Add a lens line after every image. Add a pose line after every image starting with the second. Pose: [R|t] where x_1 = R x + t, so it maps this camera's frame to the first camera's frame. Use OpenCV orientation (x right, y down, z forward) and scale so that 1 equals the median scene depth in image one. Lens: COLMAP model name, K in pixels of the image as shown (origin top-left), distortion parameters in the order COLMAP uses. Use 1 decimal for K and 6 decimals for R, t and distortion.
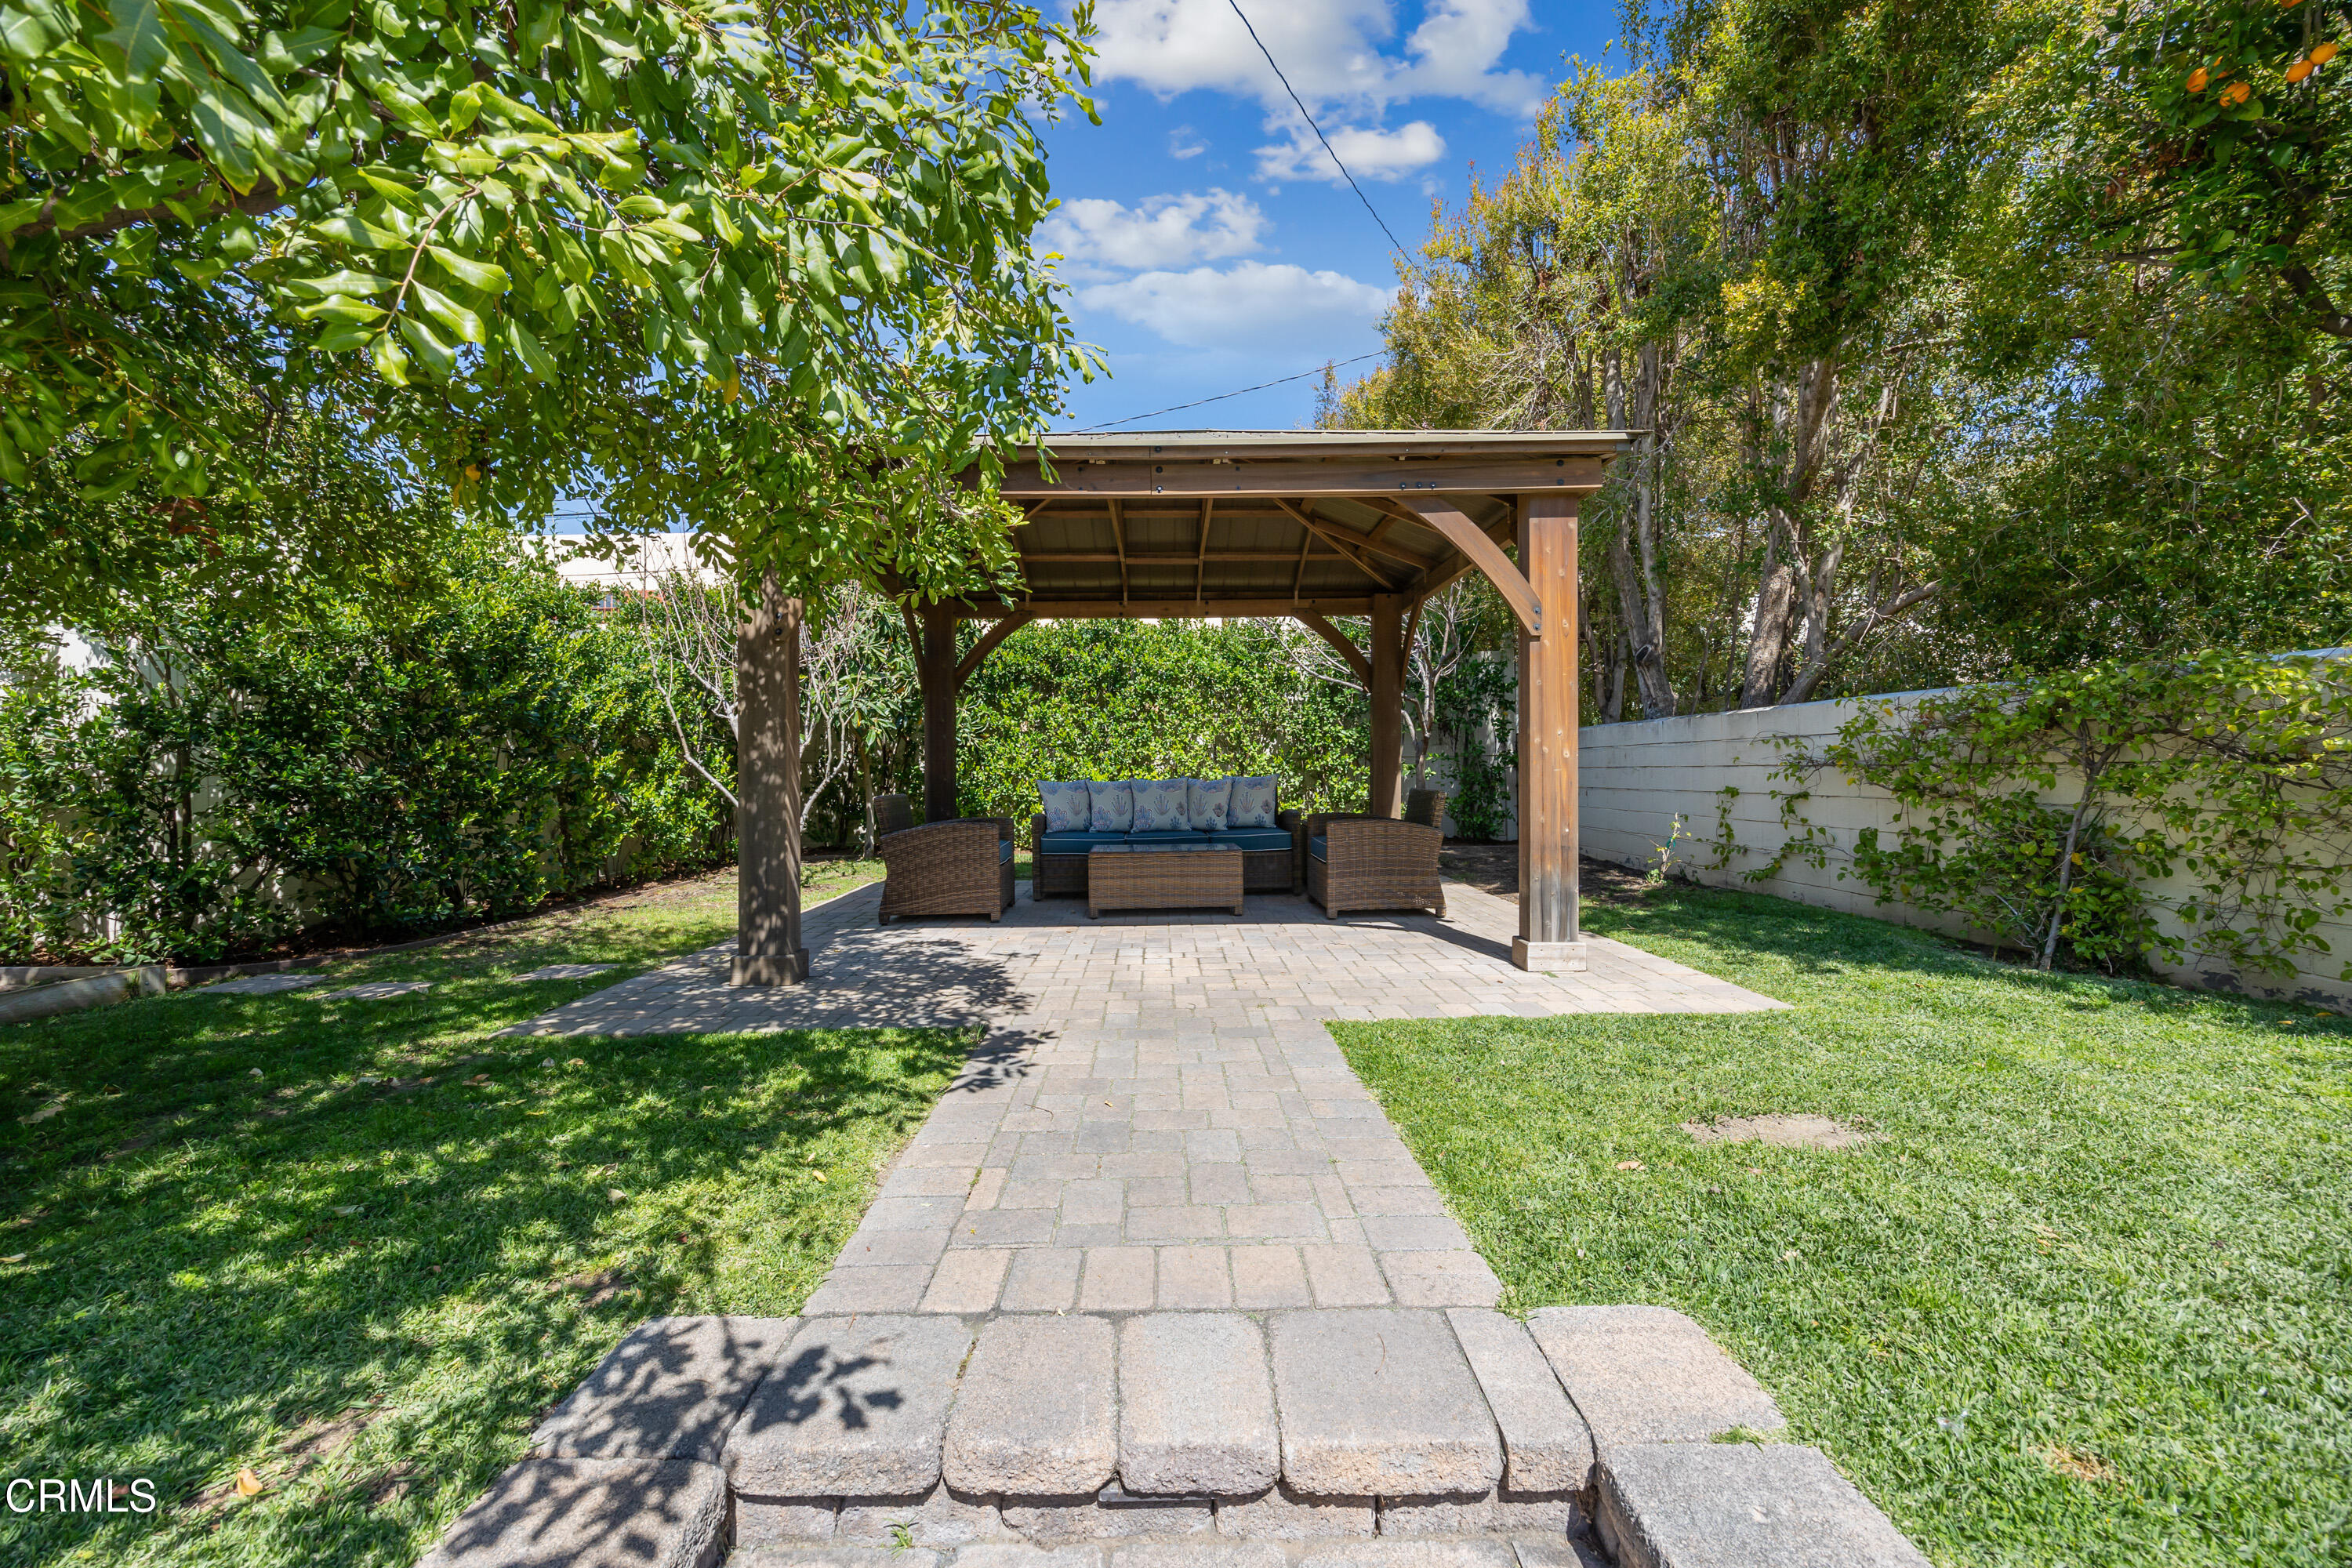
lens RADIAL K [[905.9, 0, 1193.9], [0, 905.9, 795.4], [0, 0, 1]] dist [-0.005020, 0.000603]
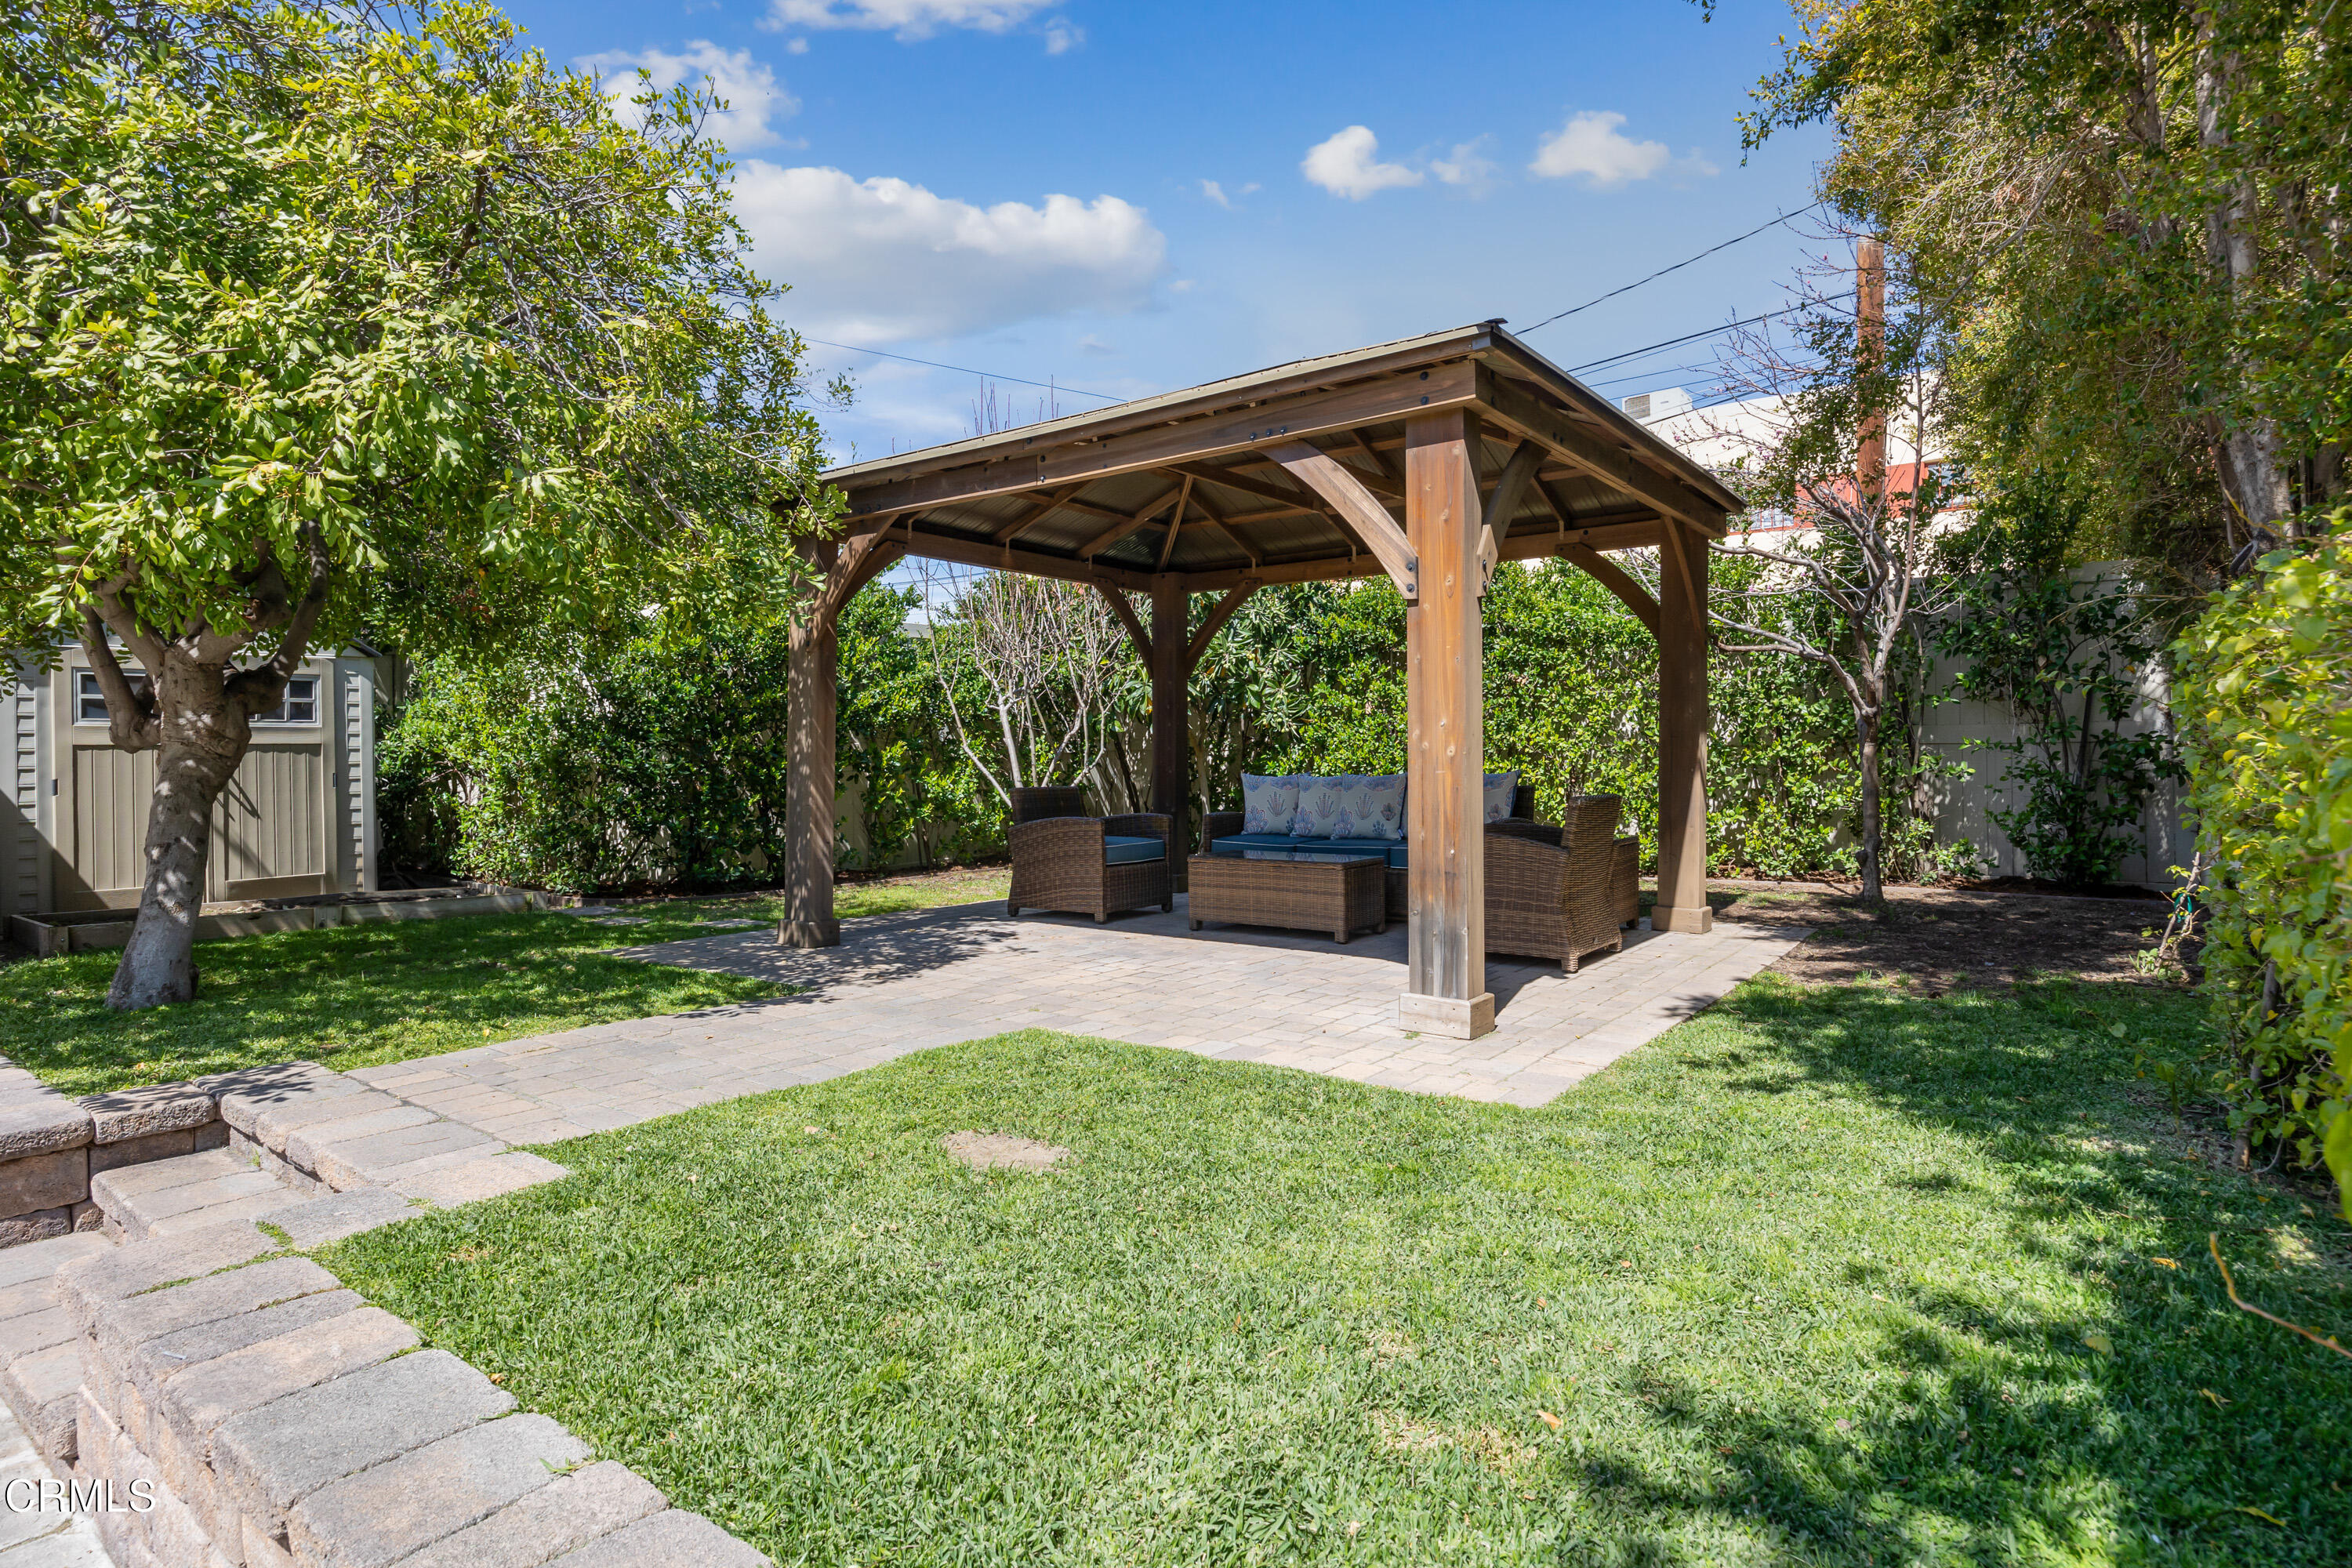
lens RADIAL K [[1270.0, 0, 1171.2], [0, 1270.0, 776.1], [0, 0, 1]] dist [-0.003646, -0.001645]
pose [[0.787756, 0.015337, -0.615796, 0.550071], [-0.023010, 0.999725, -0.004536, -0.008911], [0.615557, 0.017742, 0.787892, 0.009257]]
